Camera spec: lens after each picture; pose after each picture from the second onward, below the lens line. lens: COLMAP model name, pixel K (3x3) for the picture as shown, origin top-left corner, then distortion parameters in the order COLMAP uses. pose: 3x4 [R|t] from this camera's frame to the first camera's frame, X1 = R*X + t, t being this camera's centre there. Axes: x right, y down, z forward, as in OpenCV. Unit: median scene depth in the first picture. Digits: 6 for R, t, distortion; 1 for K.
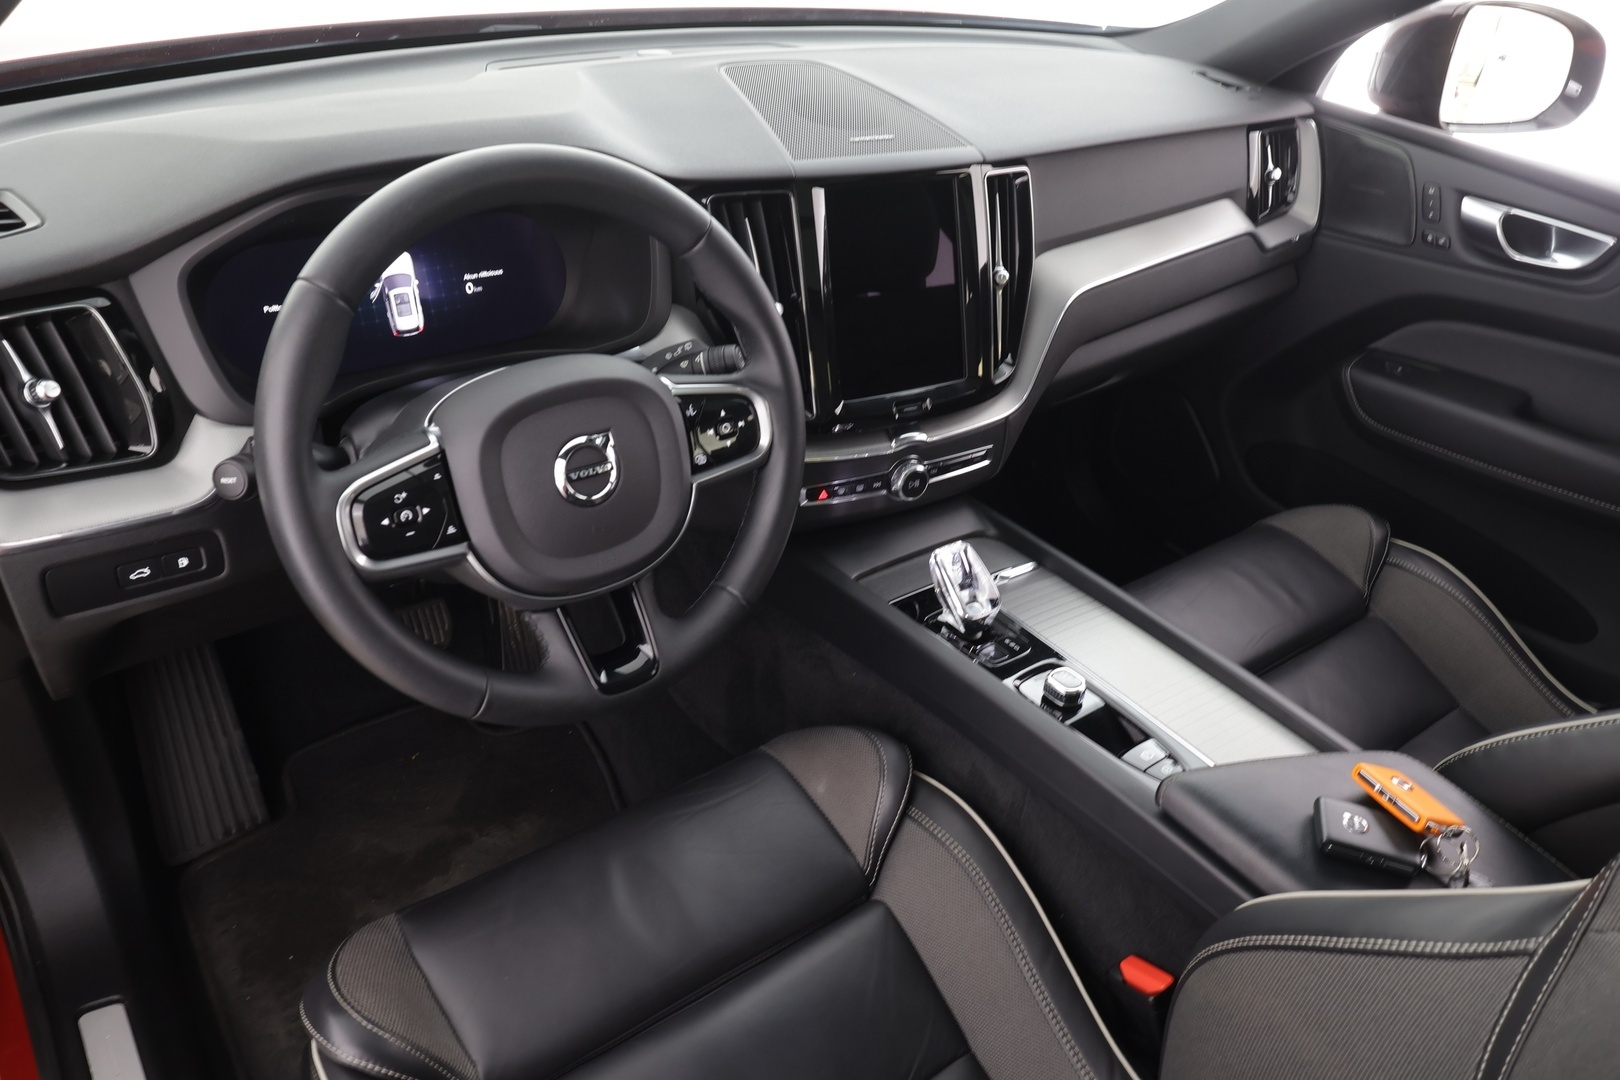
lens RADIAL K [[1184.7, 0, 808.6], [0, 1184.7, 531.7], [0, 0, 1]] dist [0.019175, -0.015076]
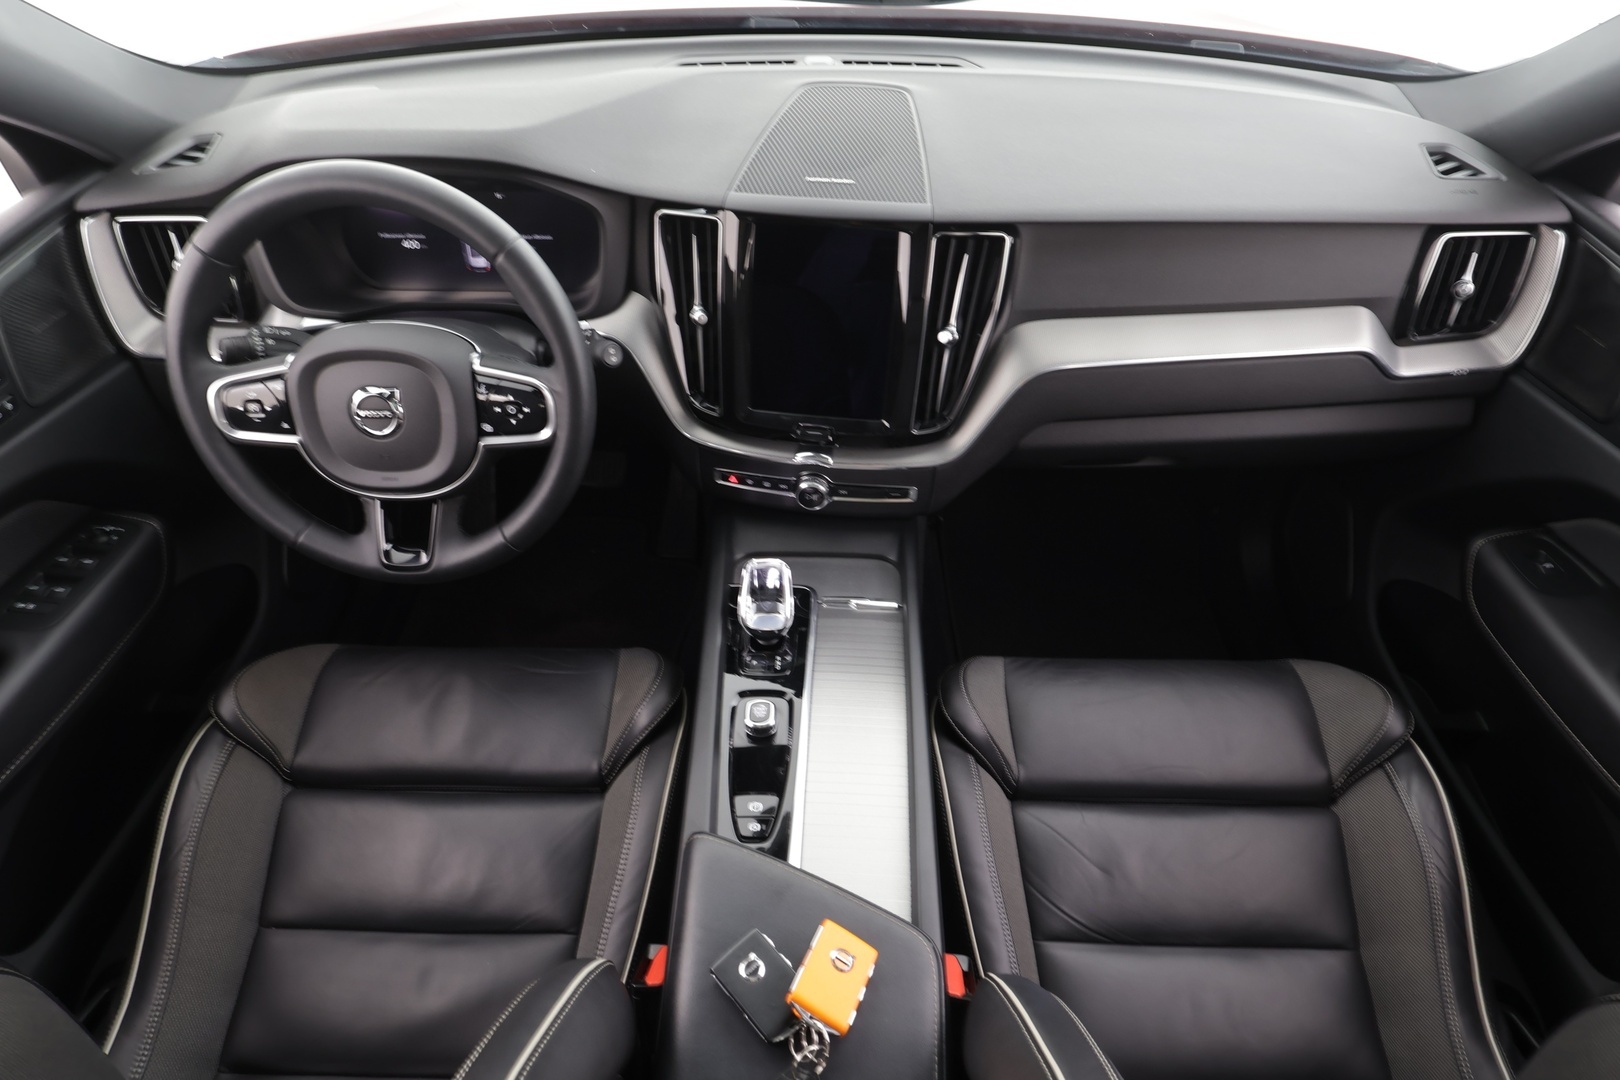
lens RADIAL K [[925.1, 0, 819.5], [0, 925.1, 535.1], [0, 0, 1]] dist [0.002487, 0.008430]
pose [[0.783809, 0.367825, -0.500347, 0.596341], [-0.281490, 0.928624, 0.241705, -0.241080], [0.553540, -0.048608, 0.831403, 0.296811]]
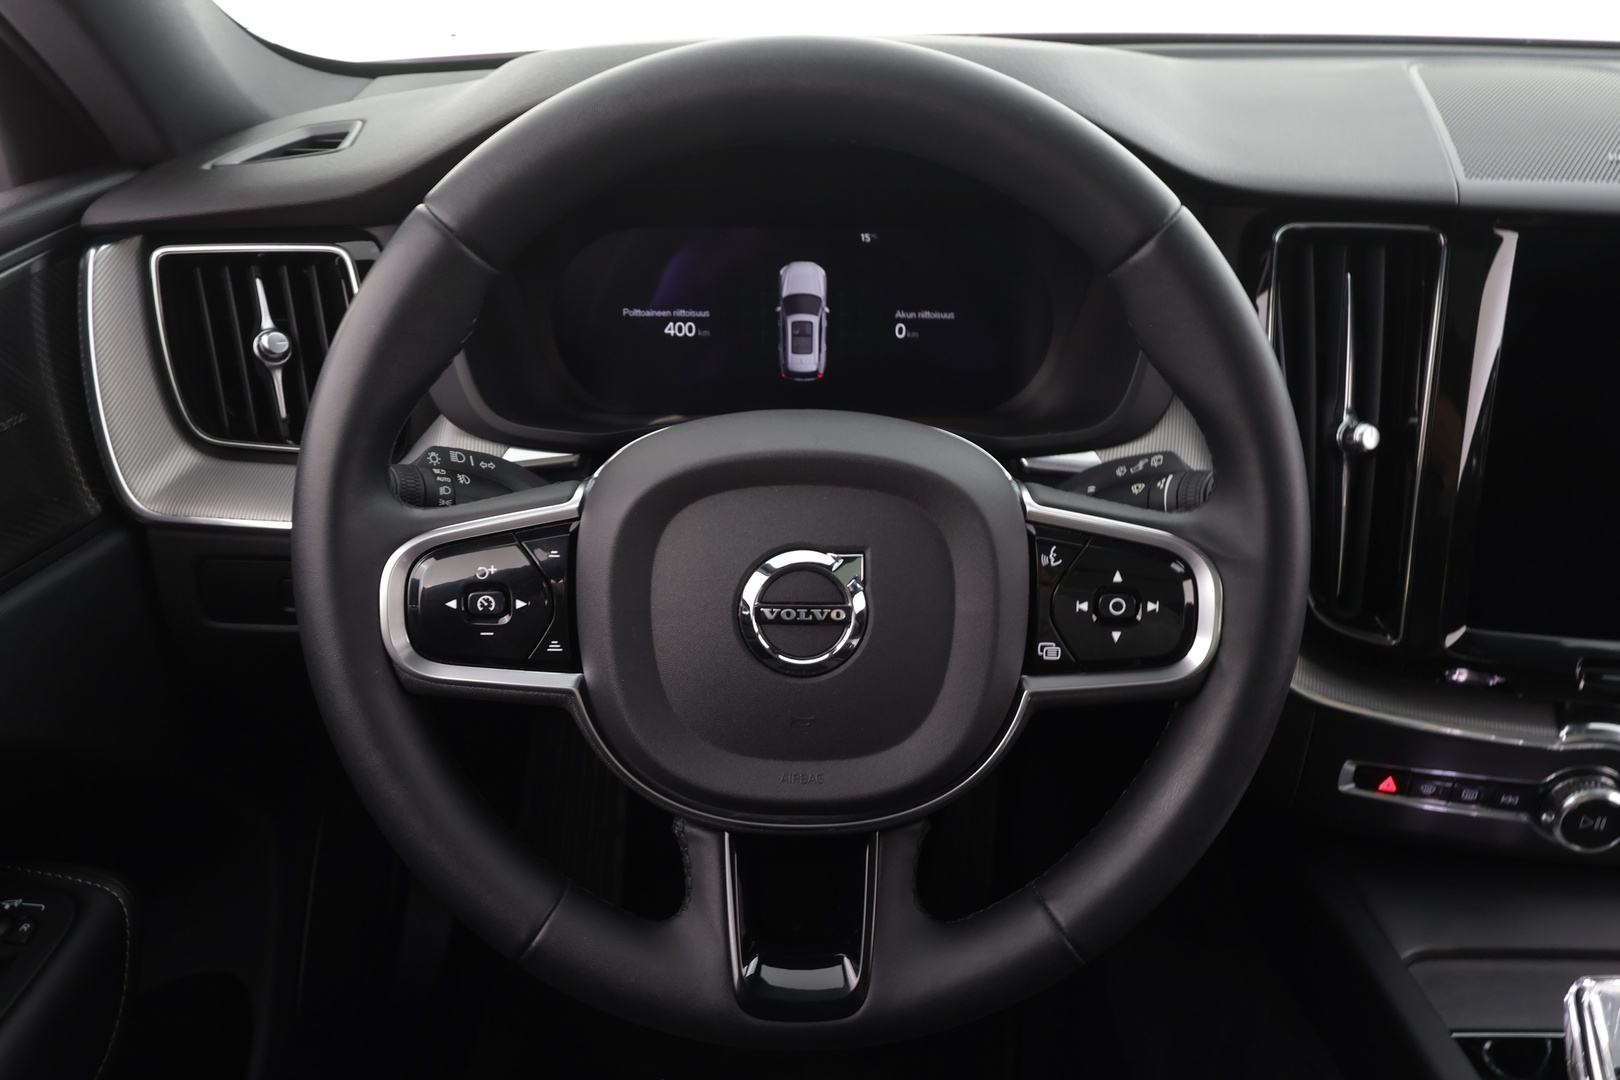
lens RADIAL K [[1184.7, 0, 813.6], [0, 1184.7, 539.5], [0, 0, 1]] dist [0.019175, -0.015076]
pose [[0.798306, 0.218981, -0.561030, 0.089361], [-0.283019, 0.958690, -0.028521, -0.051982], [0.531608, 0.181551, 0.827304, 0.408122]]
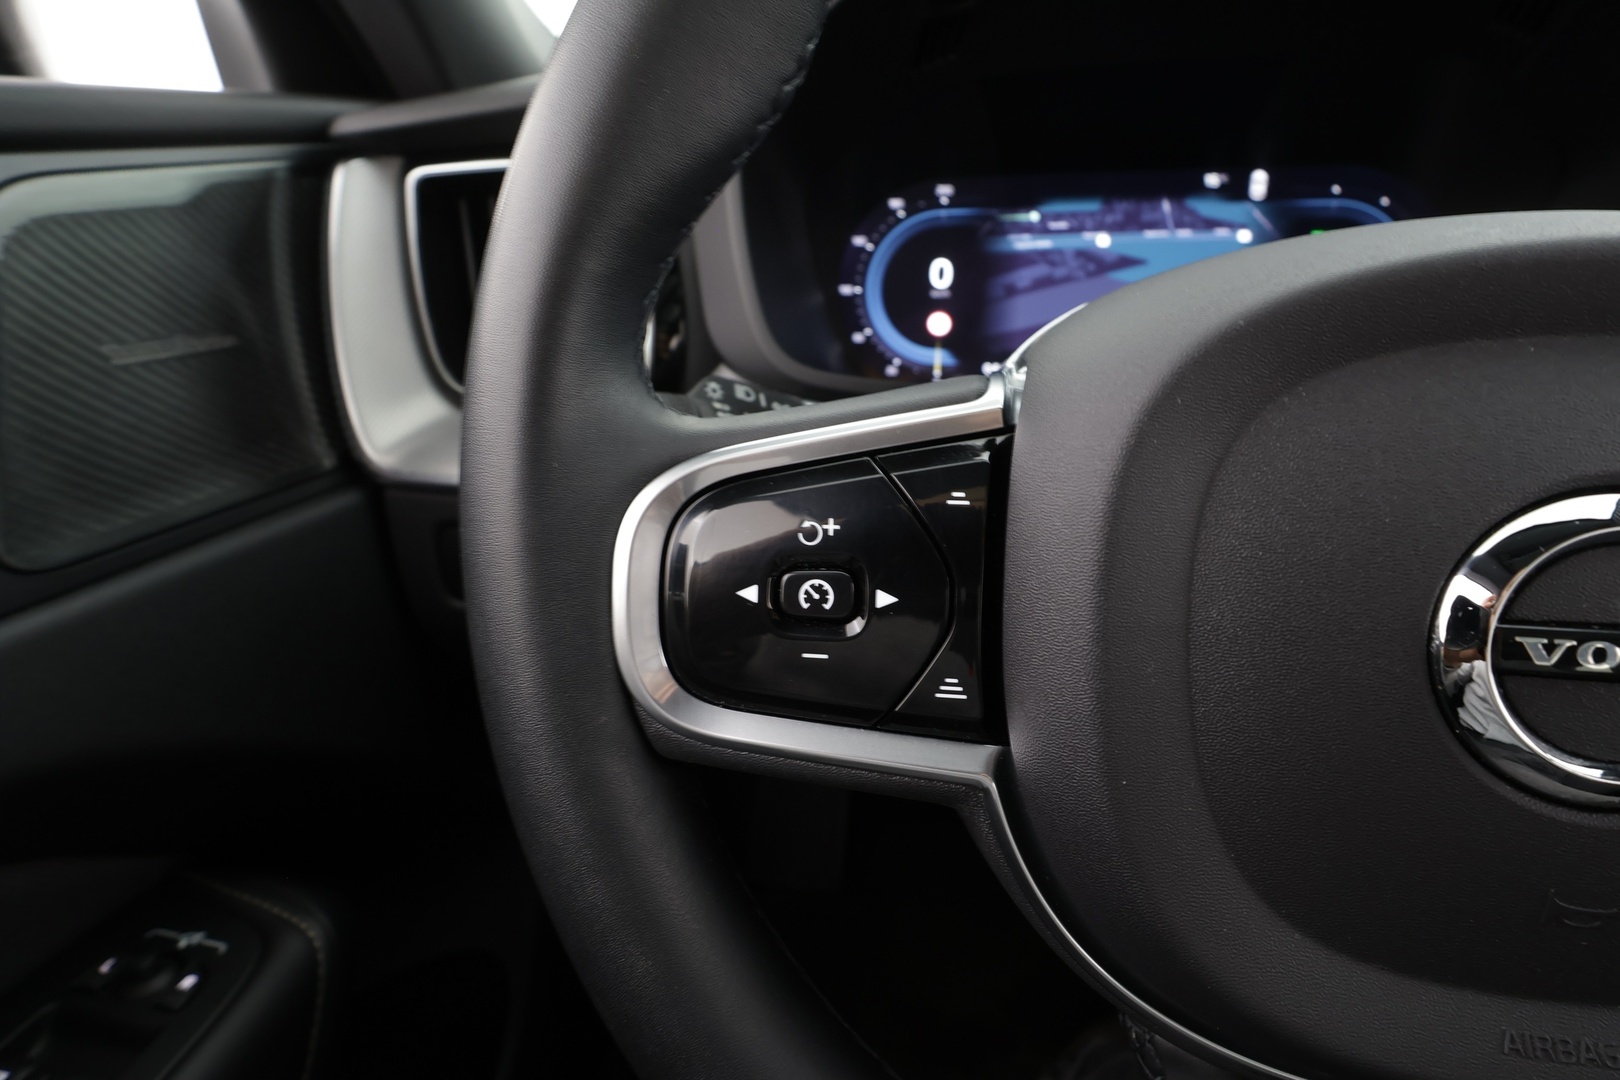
lens RADIAL K [[745.2, 0, 823.6], [0, 745.2, 537.1], [0, 0, 1]] dist [-0.001542, -0.000541]
pose [[0.702591, 0.226916, -0.674445, -0.150569], [-0.317147, 0.948309, -0.011325, -0.017568], [0.637012, 0.221855, 0.738239, 0.603033]]
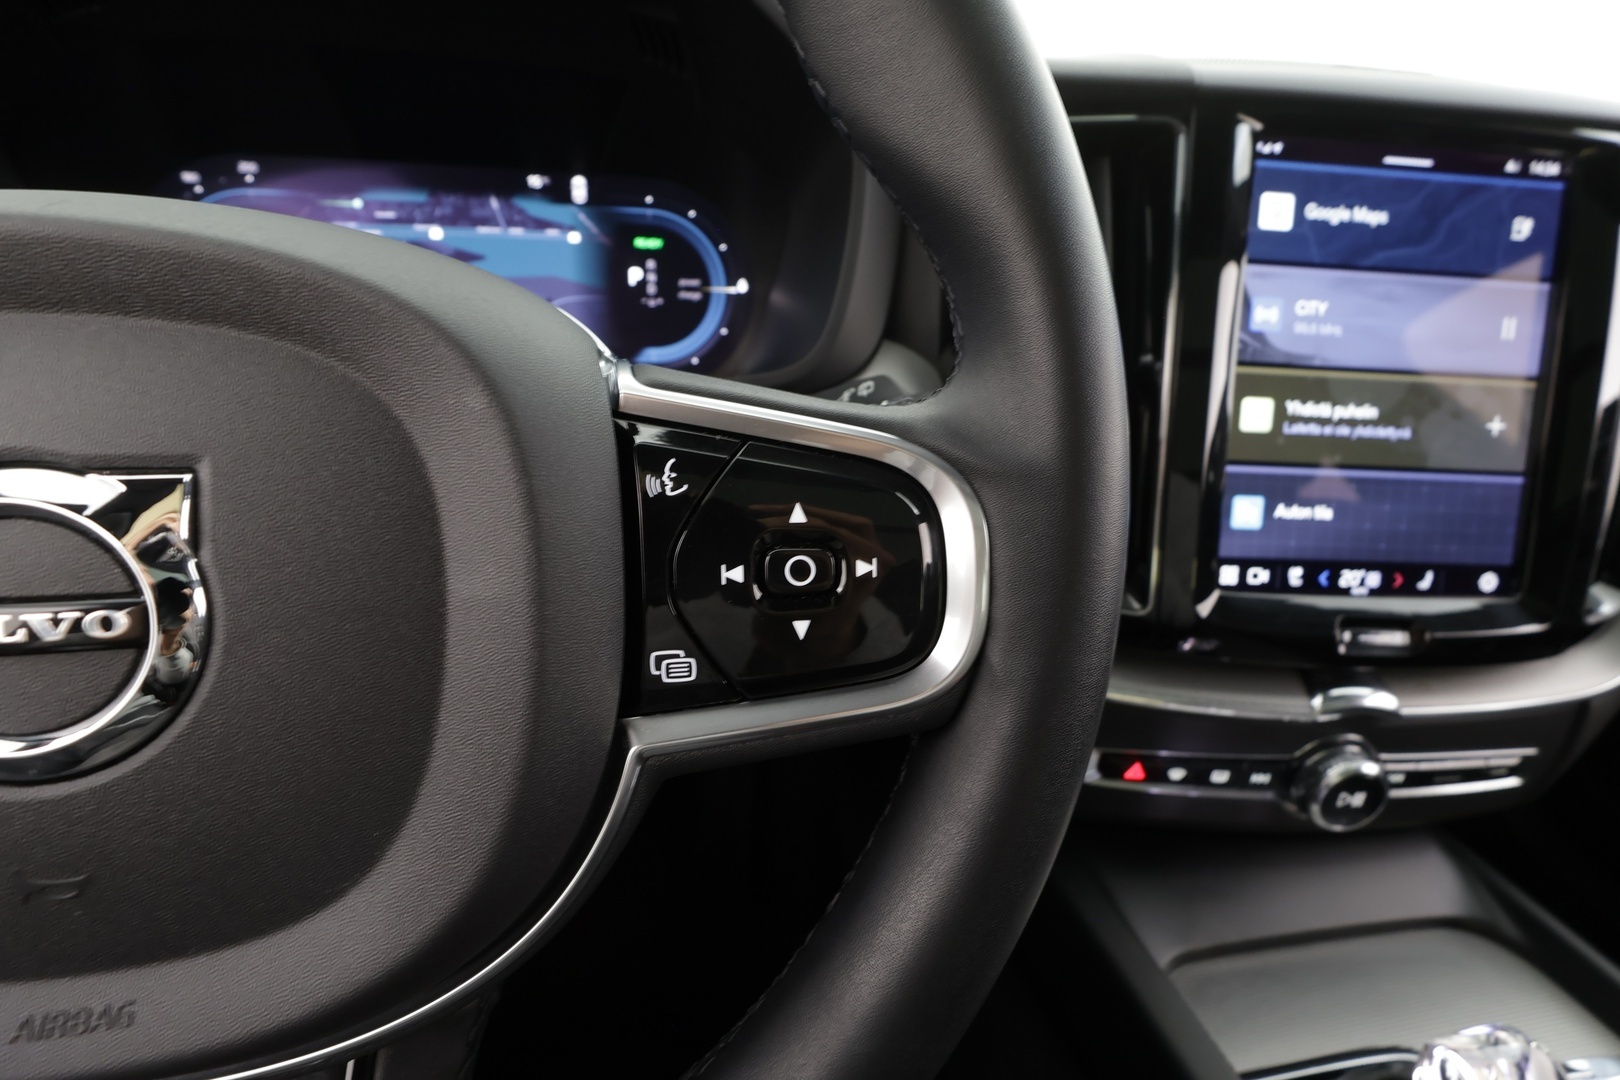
lens RADIAL K [[745.2, 0, 812.4], [0, 745.2, 543.2], [0, 0, 1]] dist [-0.001542, -0.000541]
pose [[0.901831, 0.168516, -0.397874, -0.001430], [-0.228166, 0.967690, -0.107310, -0.062832], [0.366936, 0.187557, 0.911142, 0.697562]]
